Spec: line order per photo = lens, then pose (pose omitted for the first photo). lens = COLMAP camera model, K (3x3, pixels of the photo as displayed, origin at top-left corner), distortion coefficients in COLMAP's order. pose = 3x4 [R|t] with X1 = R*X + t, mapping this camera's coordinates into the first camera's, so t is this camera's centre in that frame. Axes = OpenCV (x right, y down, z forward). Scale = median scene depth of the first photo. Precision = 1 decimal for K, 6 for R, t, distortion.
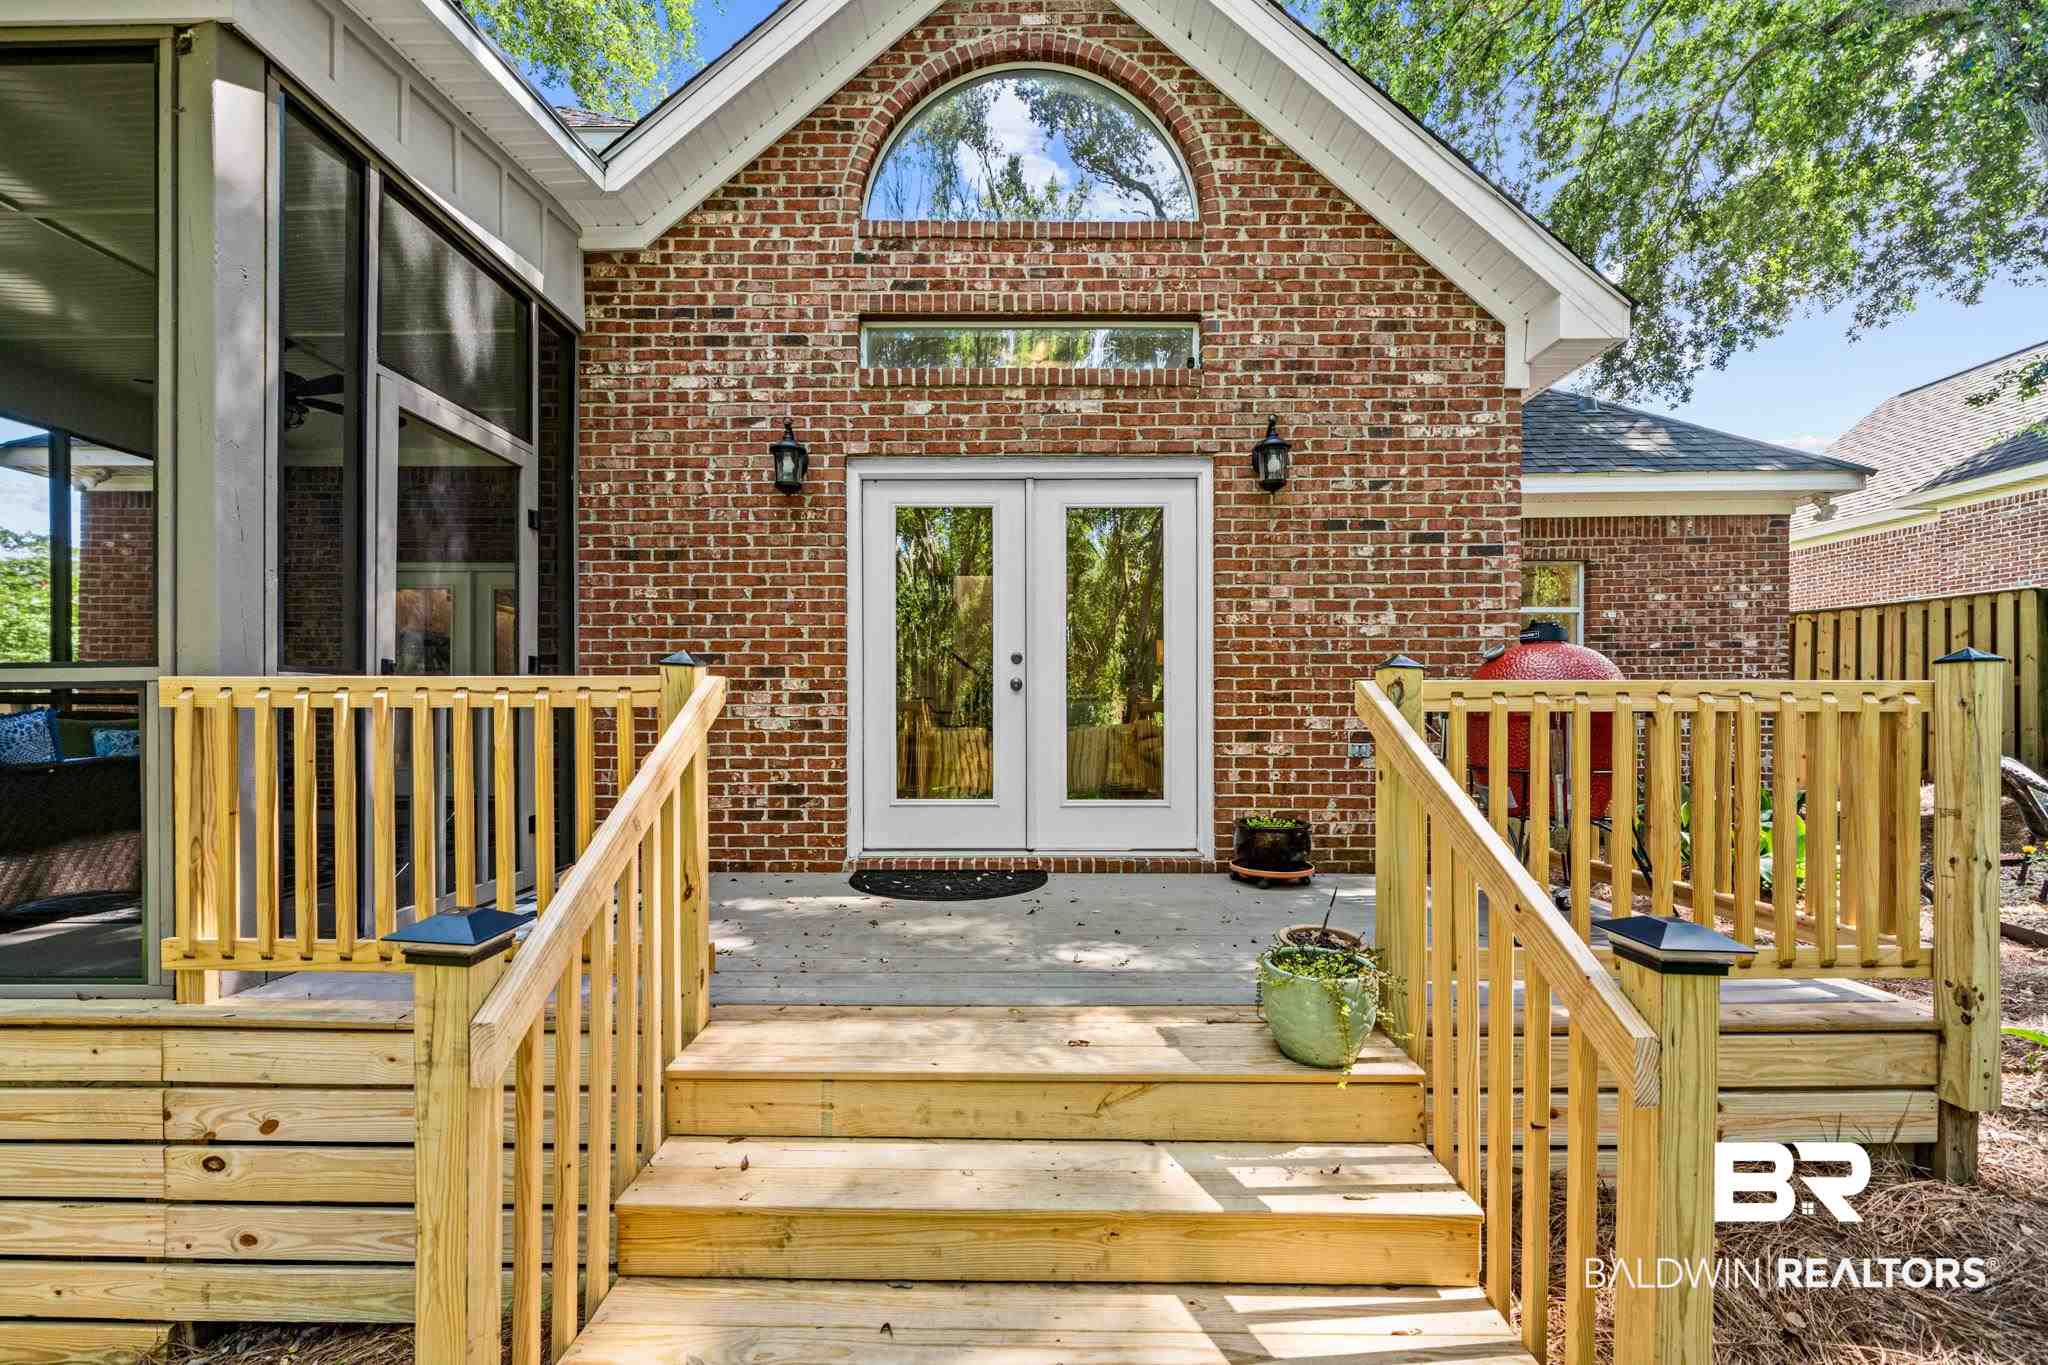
lens RADIAL K [[803.3, 0, 1008.0], [0, 803.3, 708.6], [0, 0, 1]] dist [-0.006388, 0.000406]
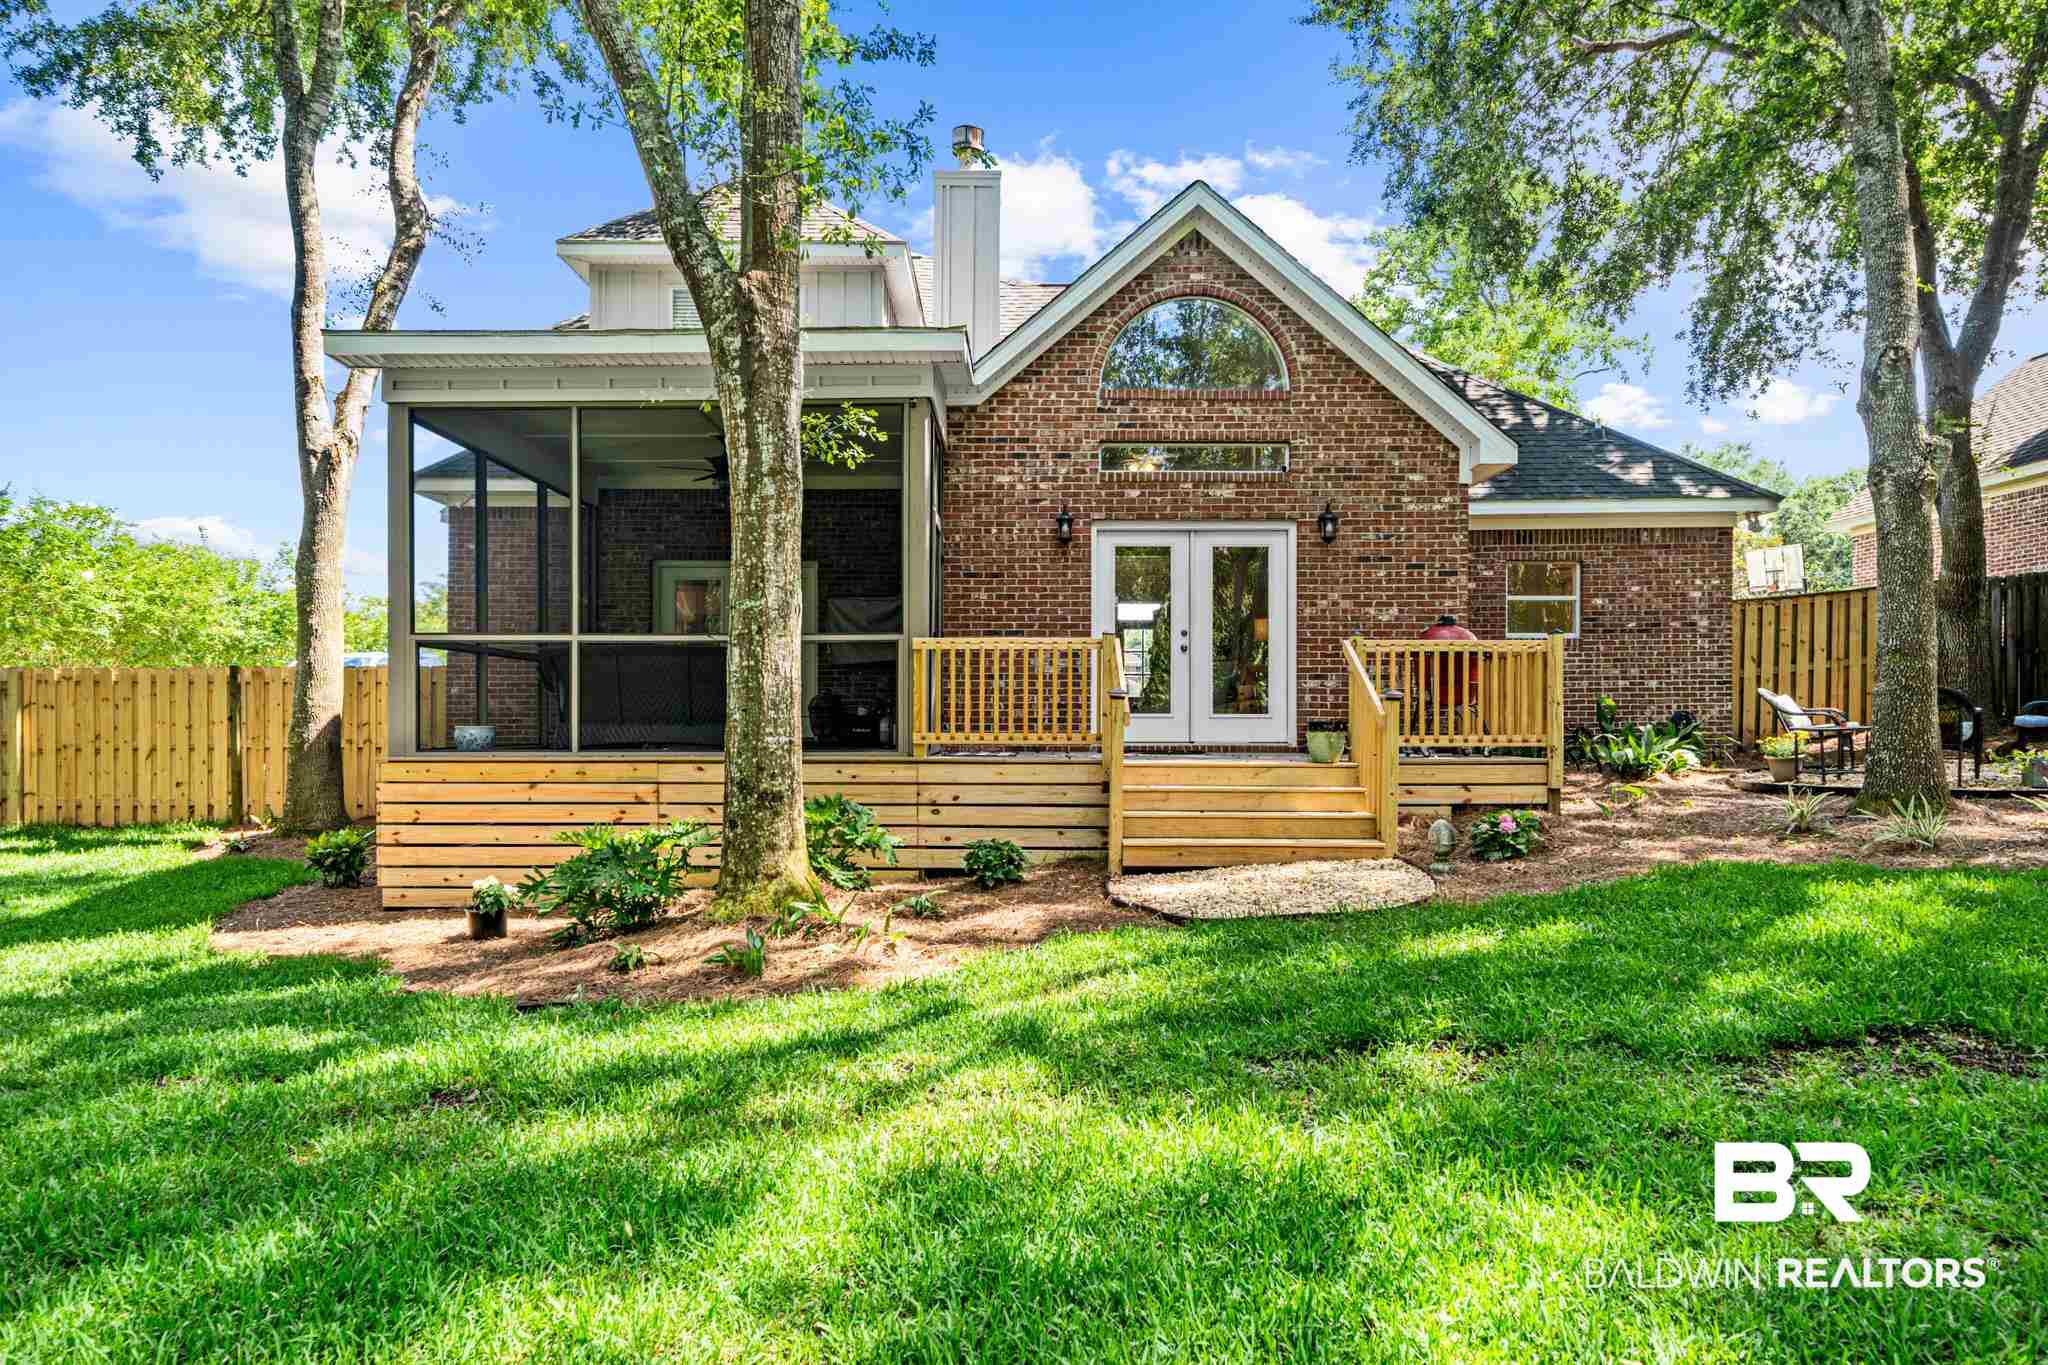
lens RADIAL K [[1241.7, 0, 1000.4], [0, 1241.7, 716.1], [0, 0, 1]] dist [-0.005460, 0.001618]
pose [[0.999998, 0.001675, -0.001234, -0.402681], [-0.001673, 0.999997, 0.001718, 0.119266], [0.001237, -0.001716, 0.999998, -1.778524]]
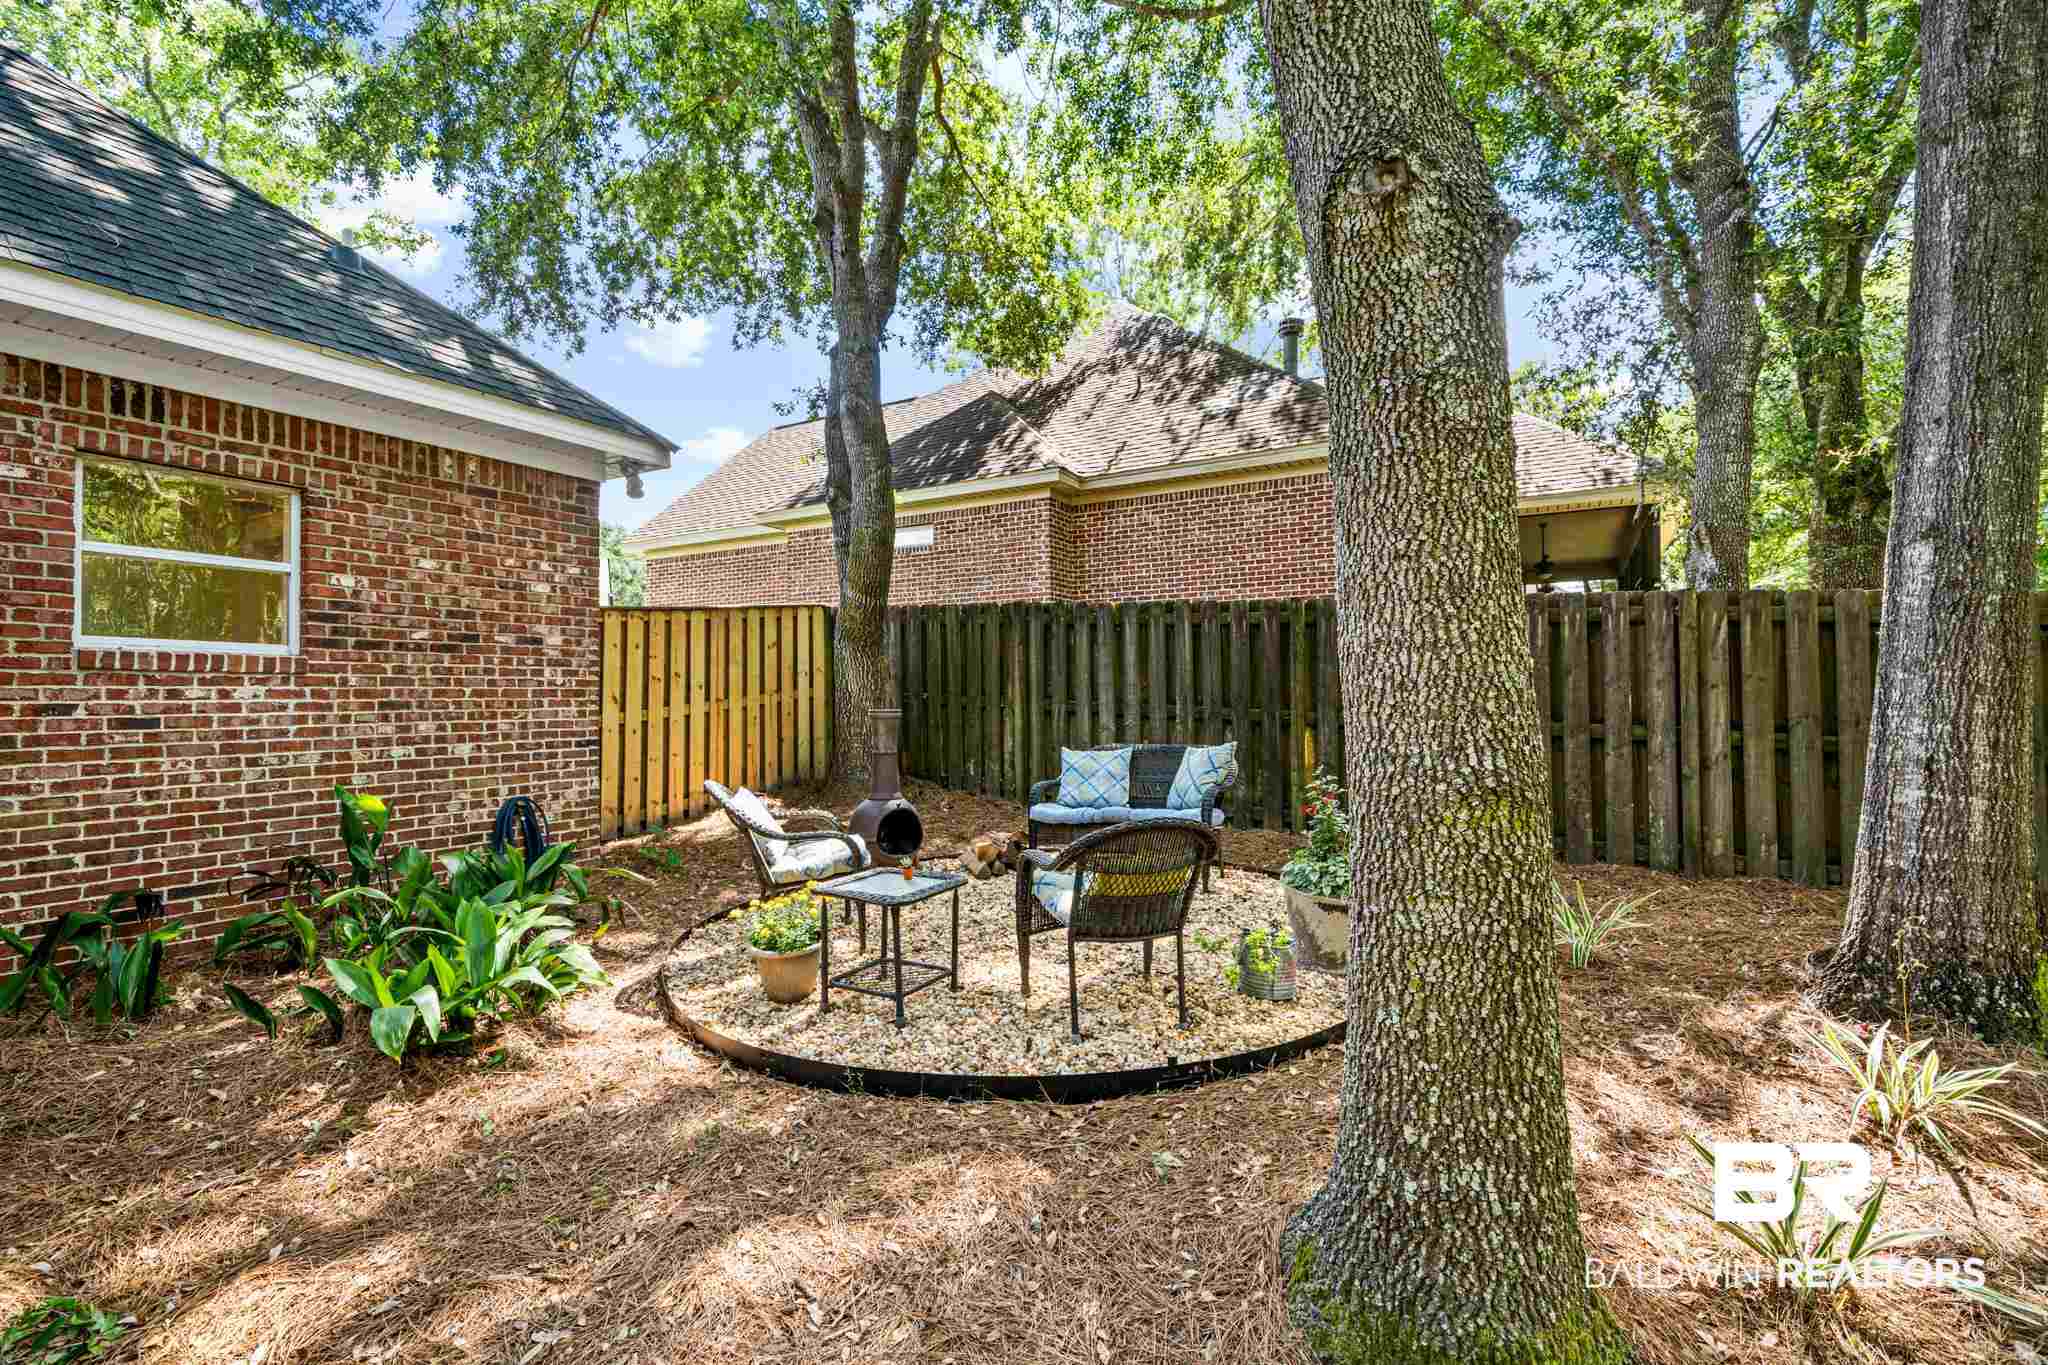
lens RADIAL K [[928.4, 0, 1027.8], [0, 928.4, 703.6], [0, 0, 1]] dist [0.002245, 0.000087]
pose [[0.487543, 0.001538, 0.873098, 0.621000], [-0.000589, 0.999999, -0.001433, -0.033675], [-0.873099, 0.000184, 0.487543, 0.283893]]
